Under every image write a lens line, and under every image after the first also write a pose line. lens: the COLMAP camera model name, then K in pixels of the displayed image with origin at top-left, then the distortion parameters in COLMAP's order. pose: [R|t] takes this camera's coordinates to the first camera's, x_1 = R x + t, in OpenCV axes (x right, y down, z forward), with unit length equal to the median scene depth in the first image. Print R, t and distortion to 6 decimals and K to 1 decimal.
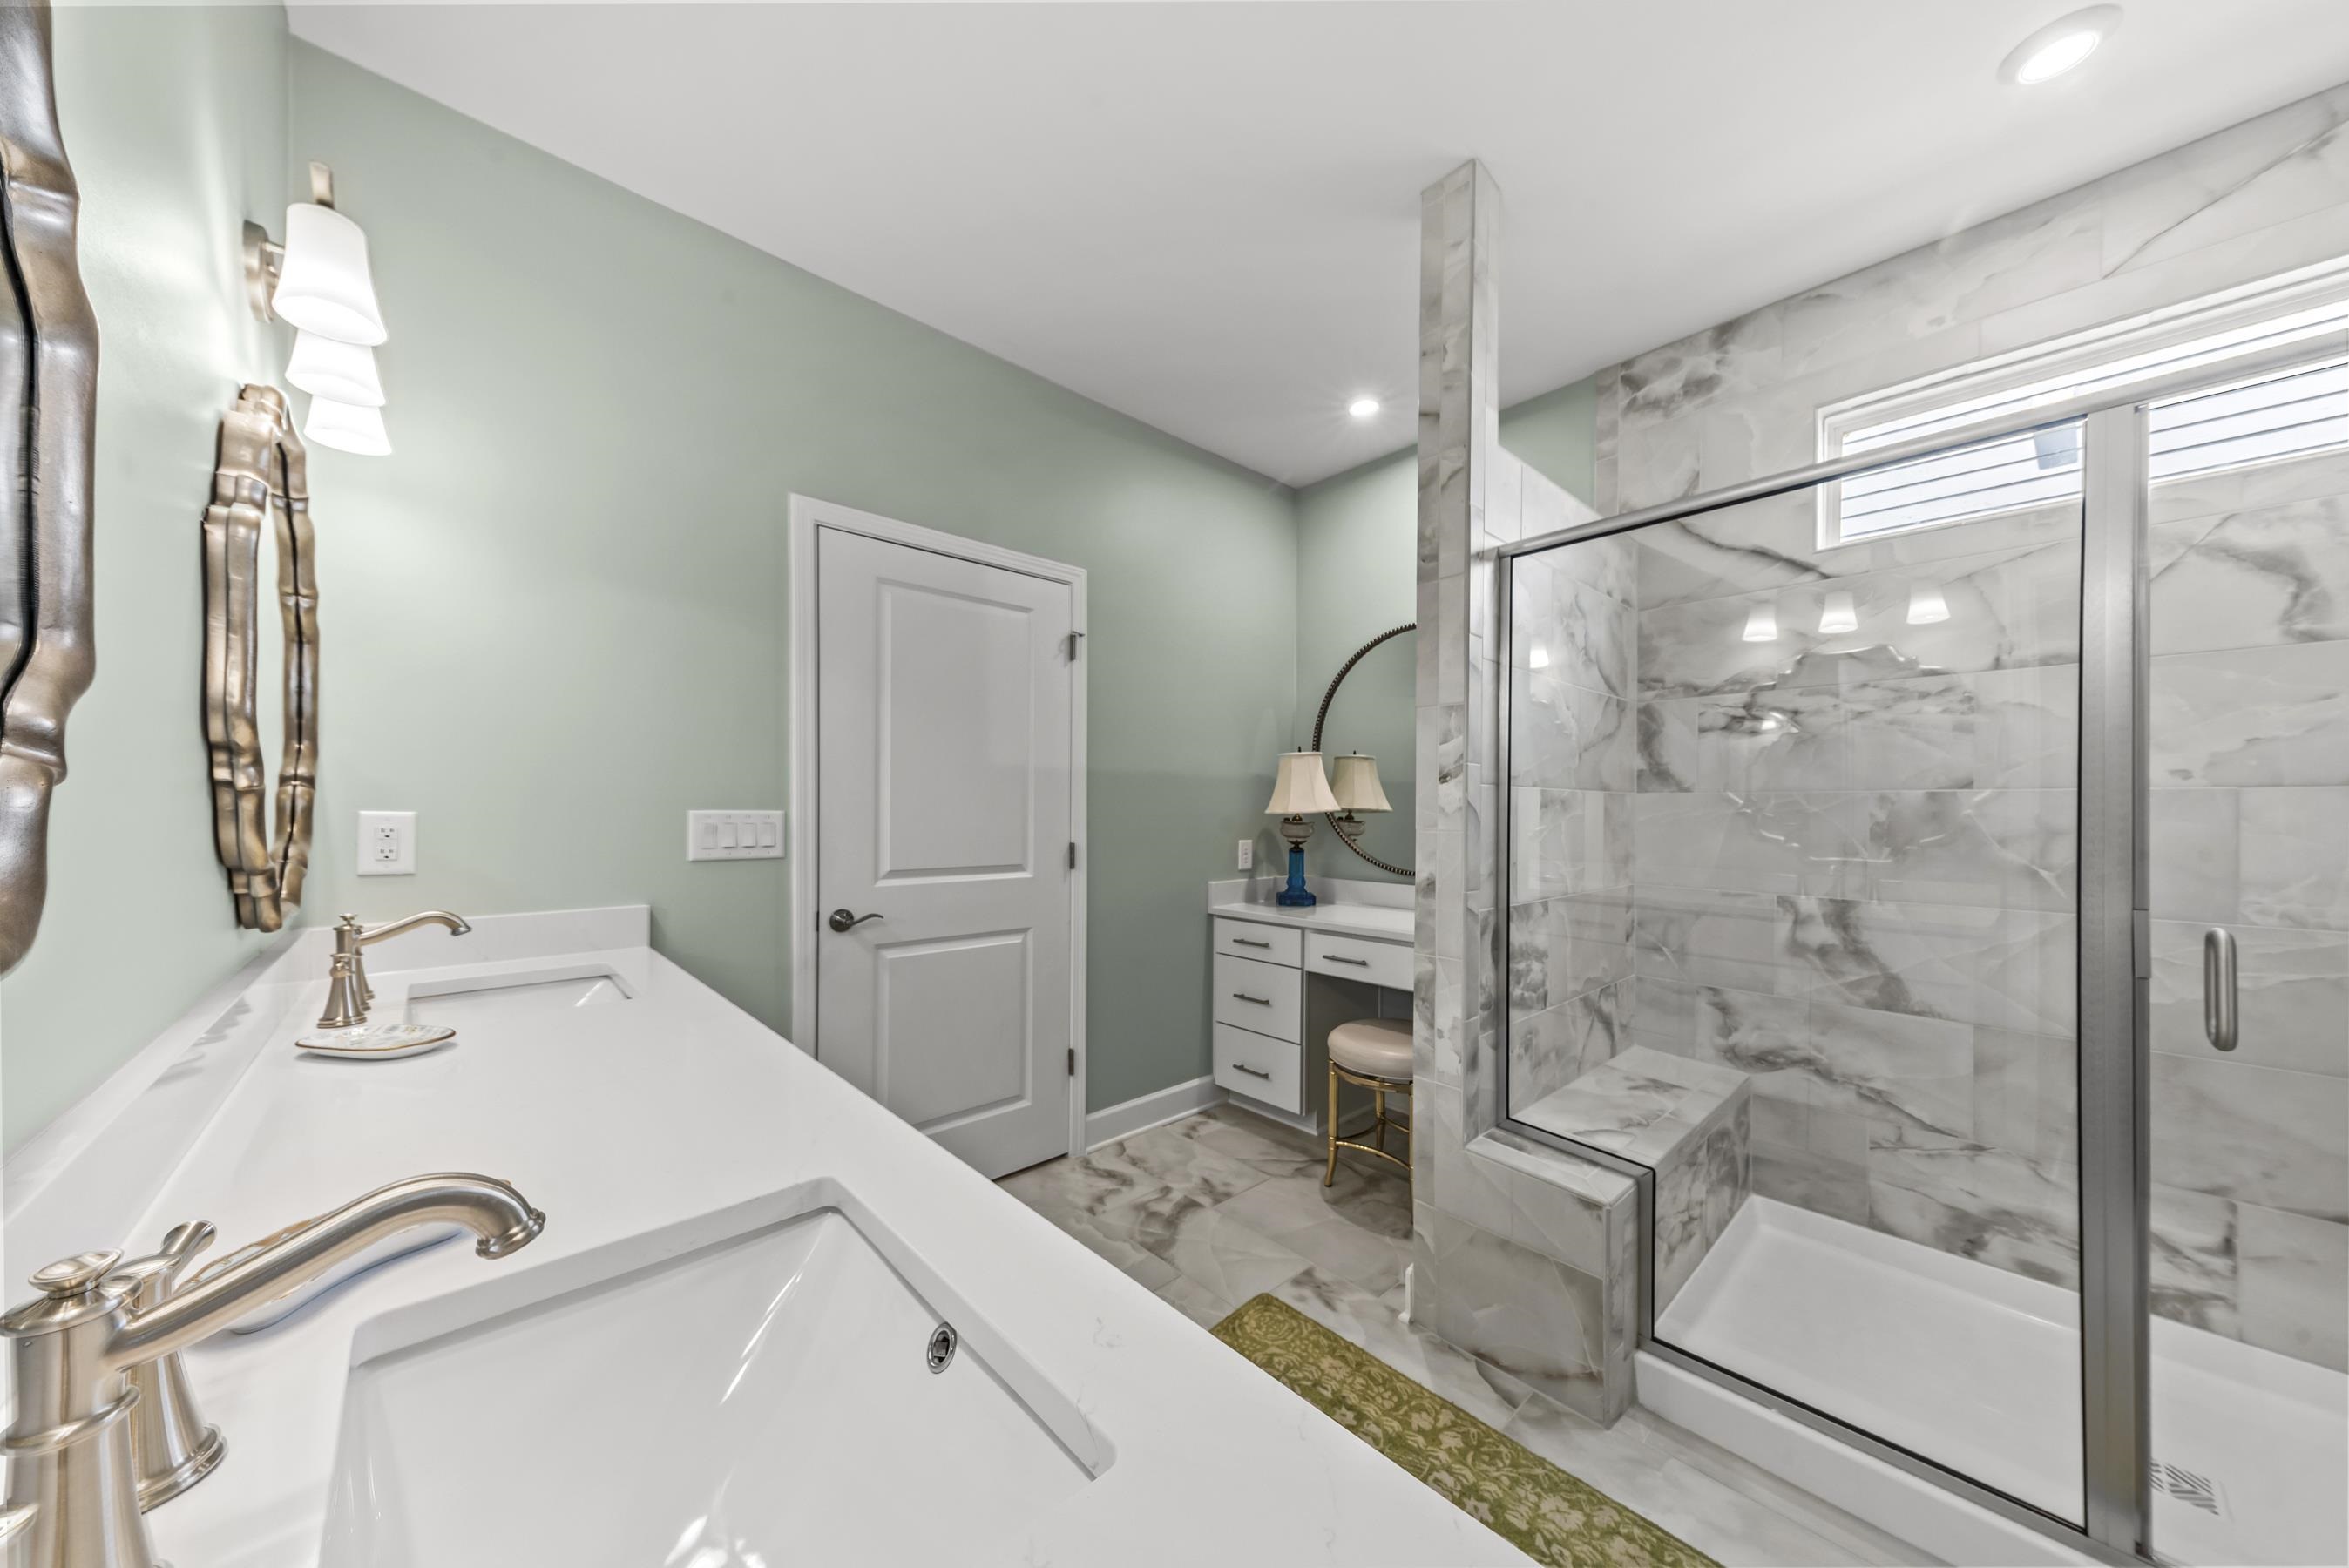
lens RADIAL K [[796.6, 0, 1168.8], [0, 796.6, 806.7], [0, 0, 1]] dist [0.046960, -0.000003]
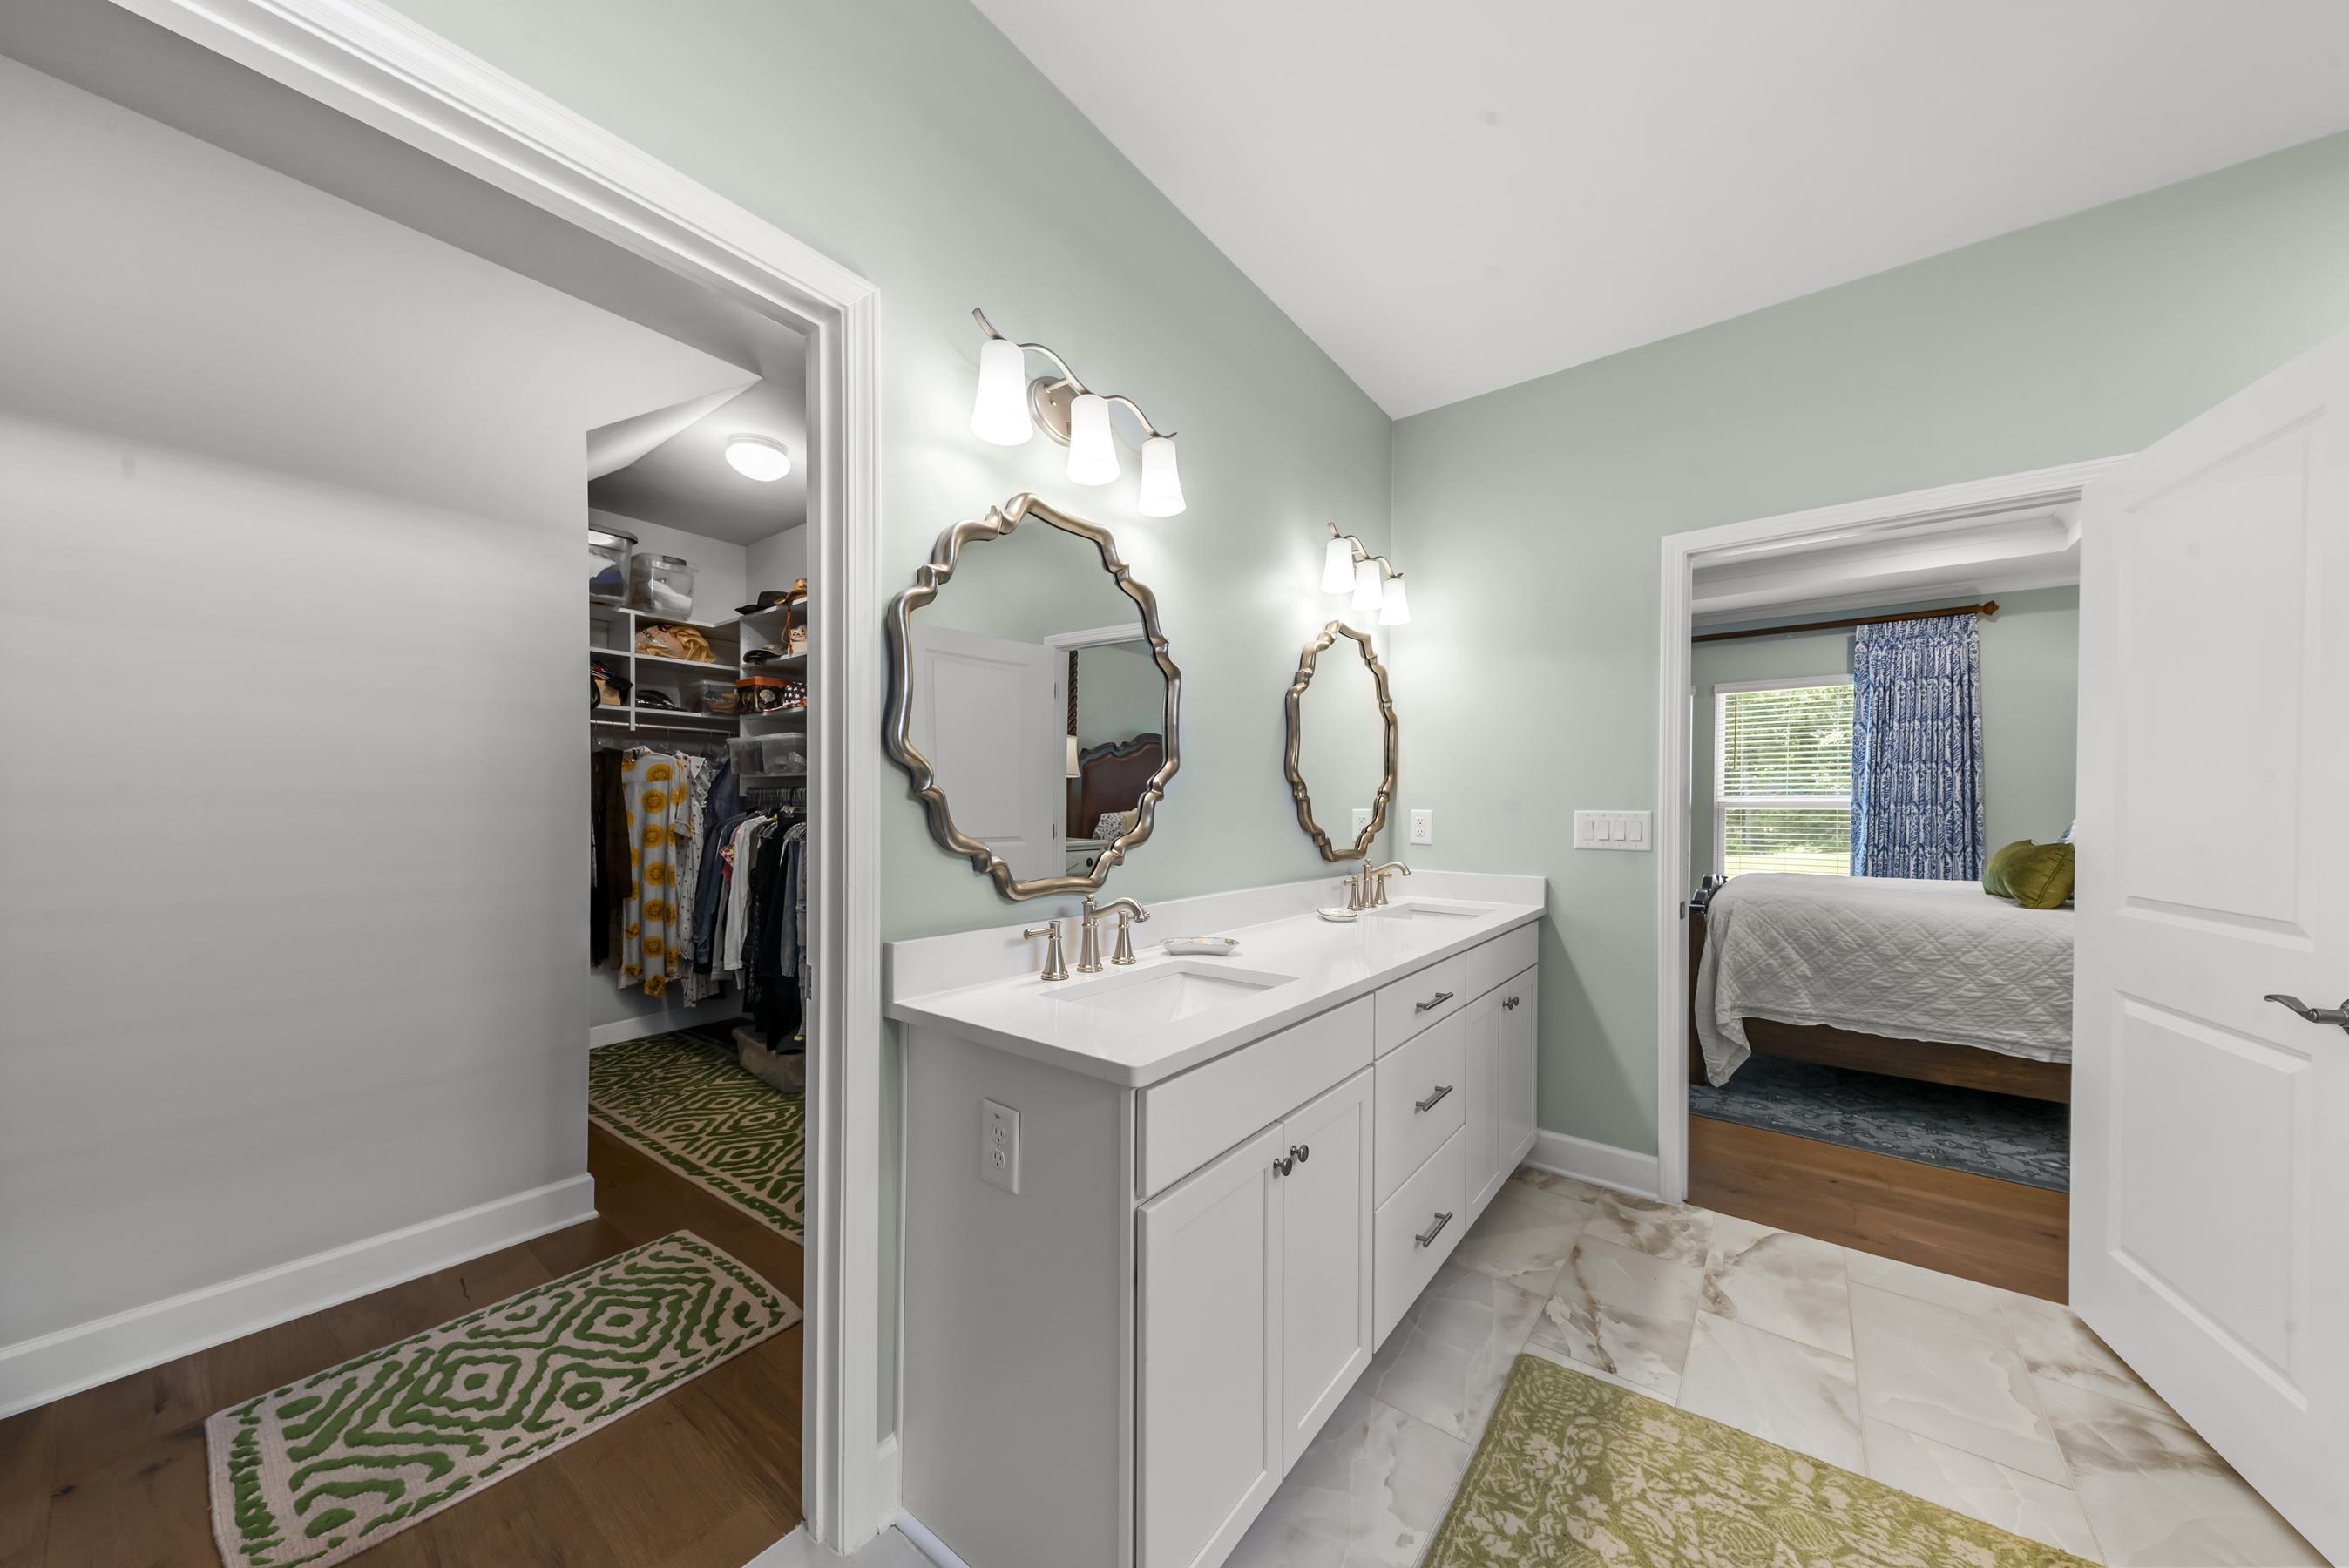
lens RADIAL K [[796.6, 0, 1168.8], [0, 796.6, 806.7], [0, 0, 1]] dist [0.046960, -0.000003]
pose [[0.161273, -0.004843, -0.986898, 0.594197], [0.000560, 0.999988, -0.004816, 0.004653], [0.986910, 0.000224, 0.161274, 0.126917]]
